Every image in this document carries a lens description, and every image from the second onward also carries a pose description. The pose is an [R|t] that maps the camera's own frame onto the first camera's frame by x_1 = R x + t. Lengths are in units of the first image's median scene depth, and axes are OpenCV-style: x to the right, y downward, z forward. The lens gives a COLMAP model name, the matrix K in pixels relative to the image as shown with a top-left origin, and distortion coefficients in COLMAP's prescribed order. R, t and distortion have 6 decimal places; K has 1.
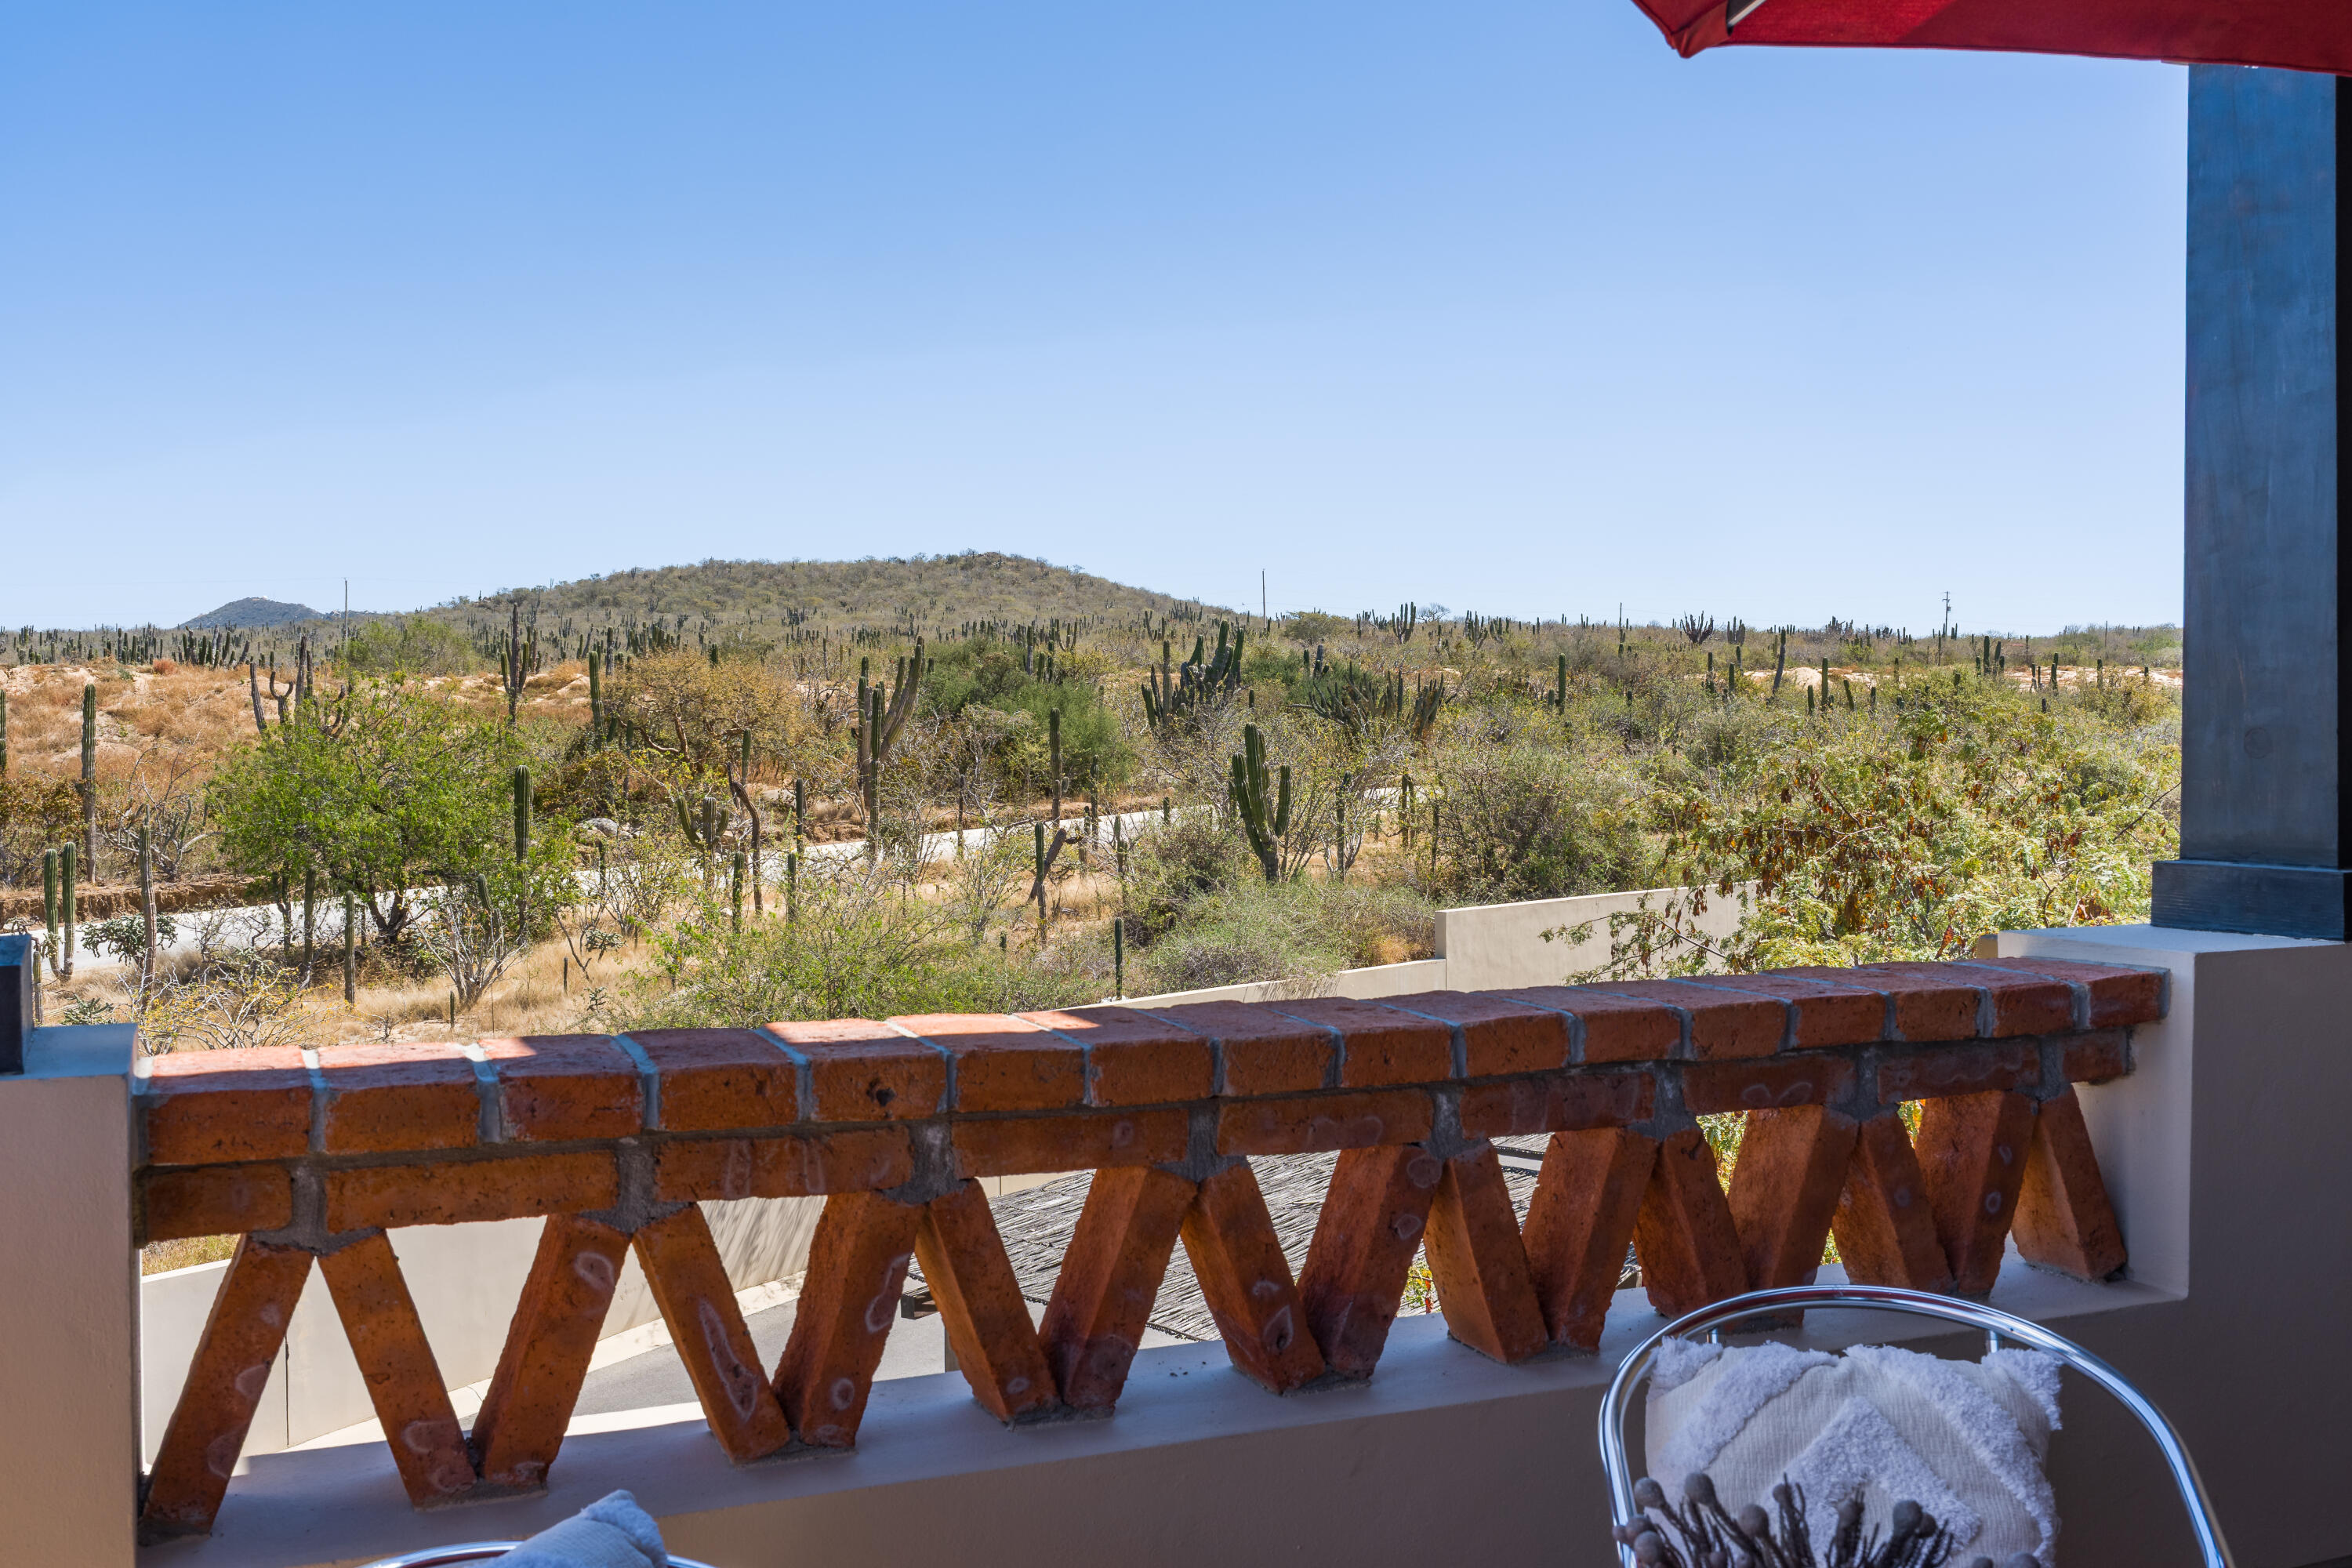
lens RADIAL K [[2208.9, 0, 1176.0], [0, 2208.9, 784.0], [0, 0, 1]] dist [0.037400, -0.008520]
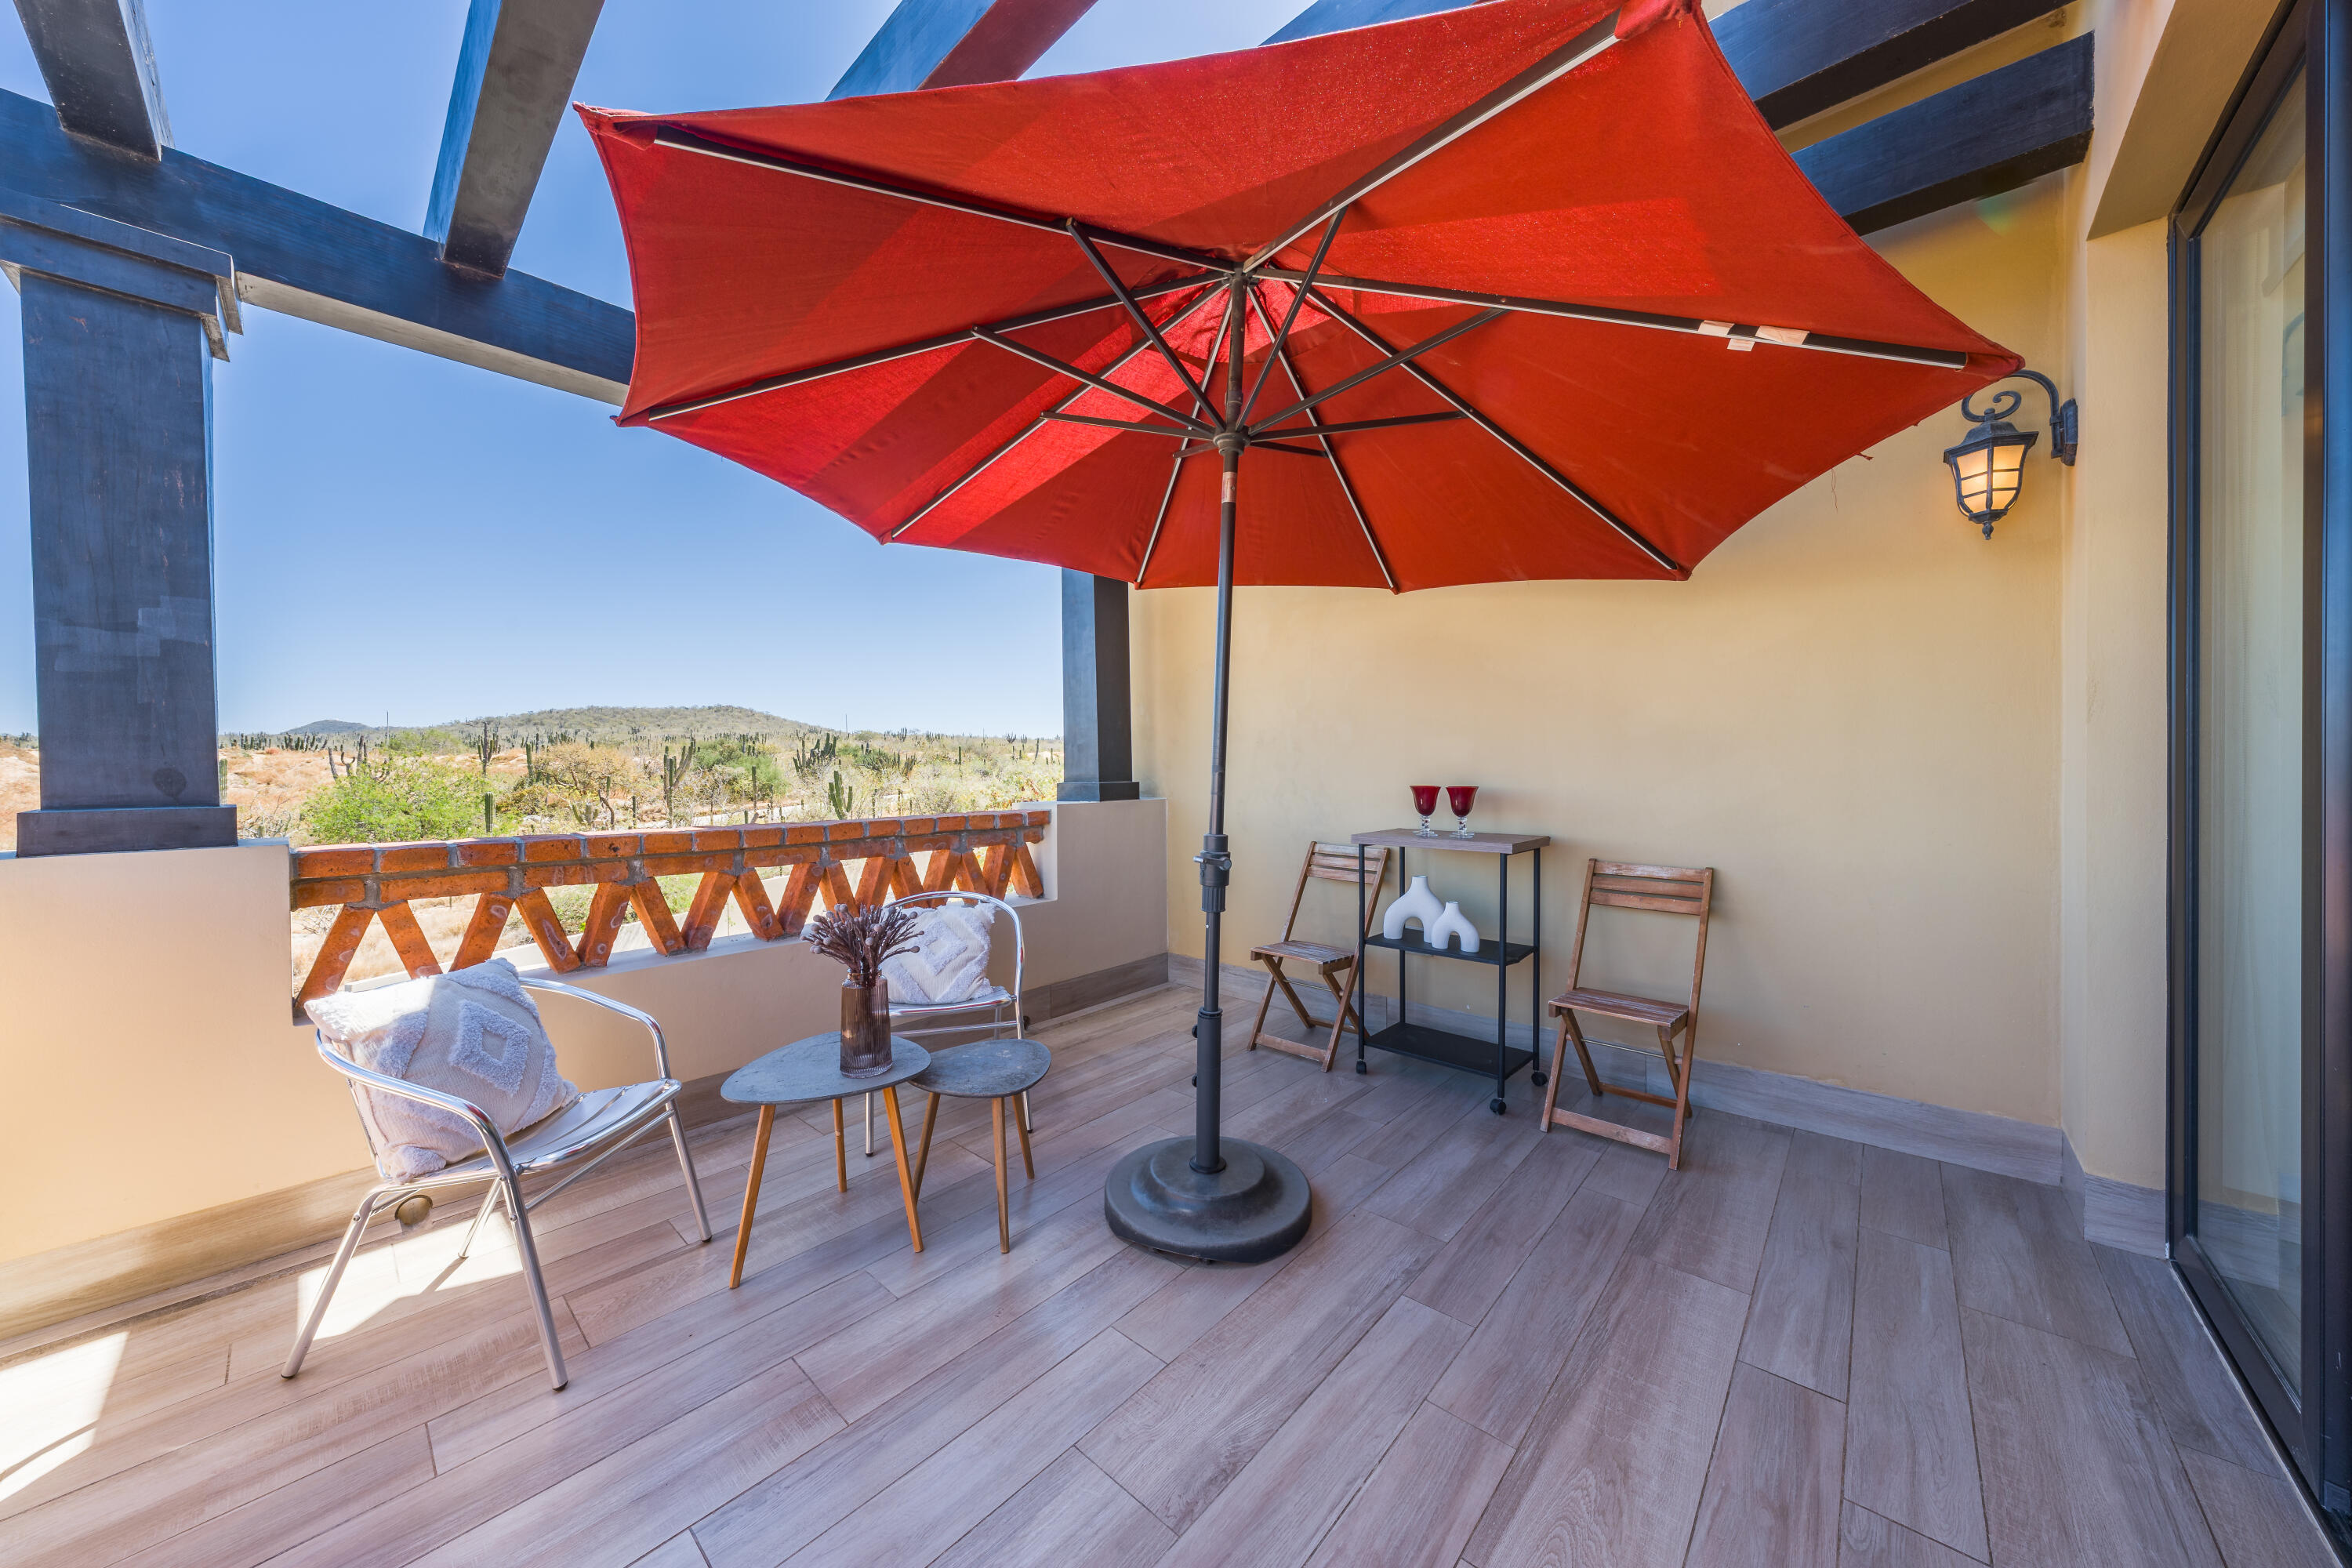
lens RADIAL K [[793.9, 0, 1169.1], [0, 793.9, 777.1], [0, 0, 1]] dist [0.001144, 0.000104]
pose [[0.913284, -0.011538, 0.407159, 0.007928], [0.020888, 0.999610, -0.018527, 0.004891], [-0.406787, 0.025425, 0.913169, -0.021426]]
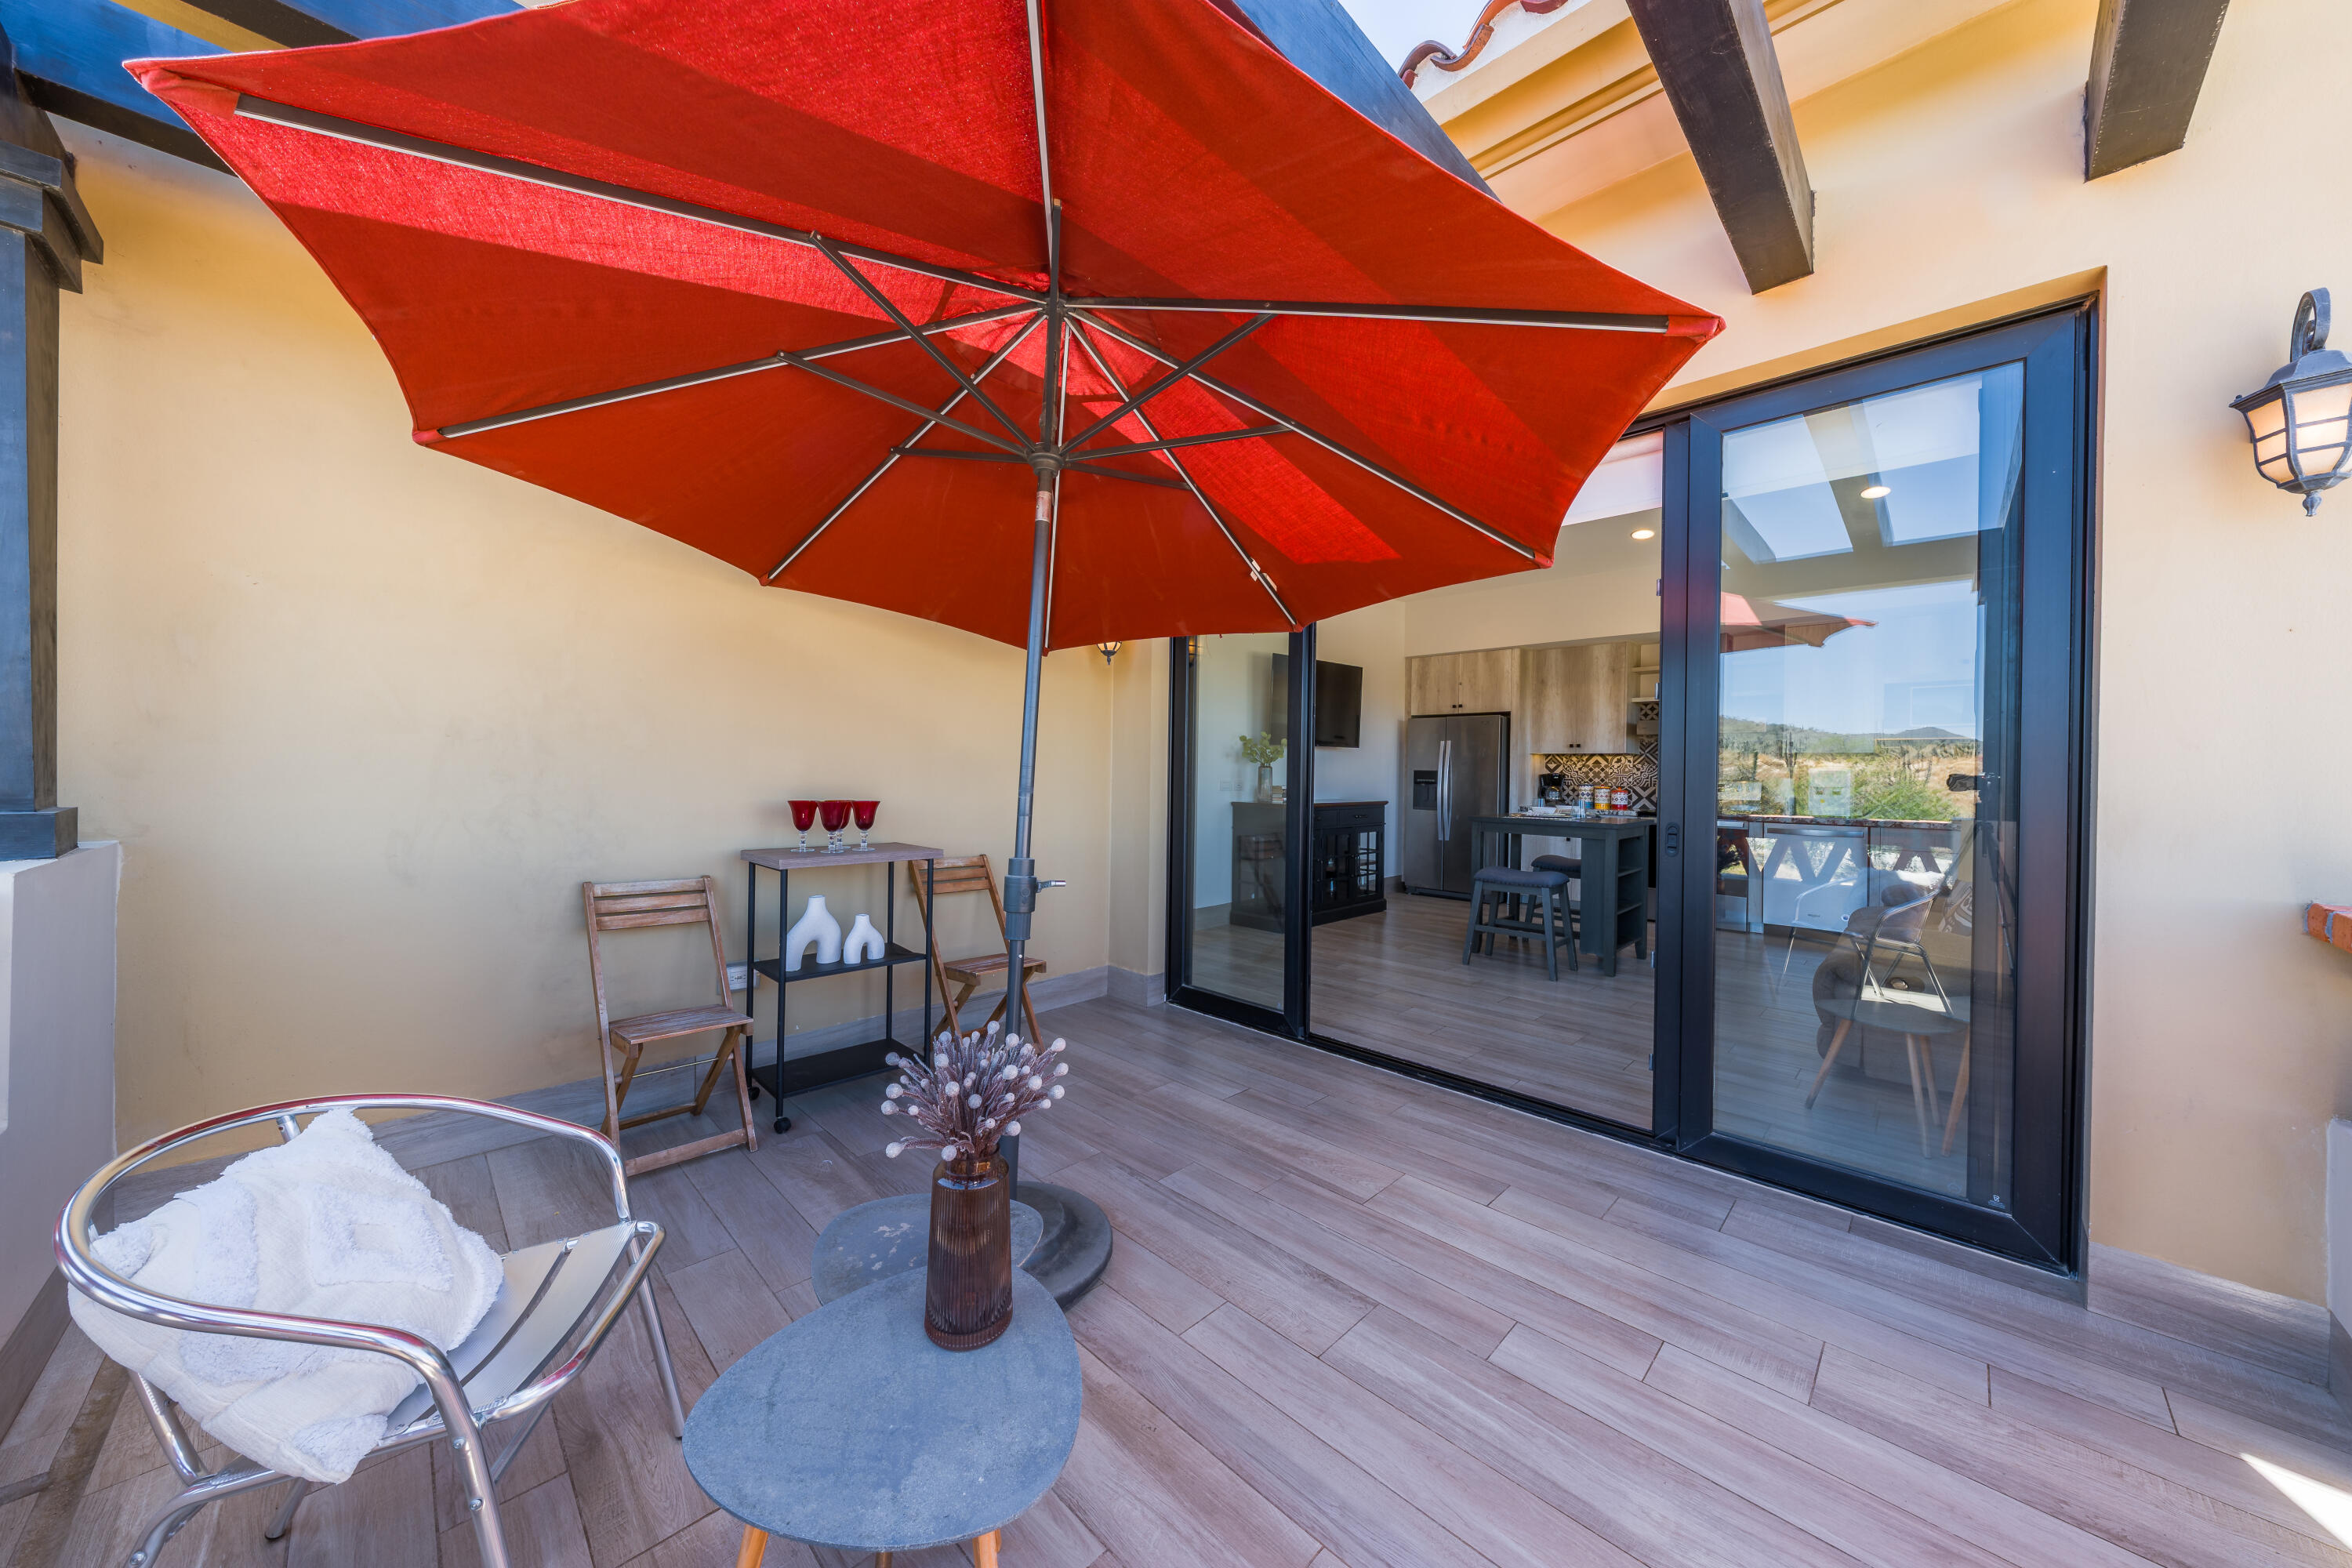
lens RADIAL K [[793.9, 0, 1169.1], [0, 793.9, 777.1], [0, 0, 1]] dist [0.001144, 0.000104]
pose [[-0.363321, -0.010192, 0.931608, -0.058395], [0.013483, 0.999778, 0.016196, -0.002718], [-0.931567, 0.018445, -0.363103, 0.122159]]
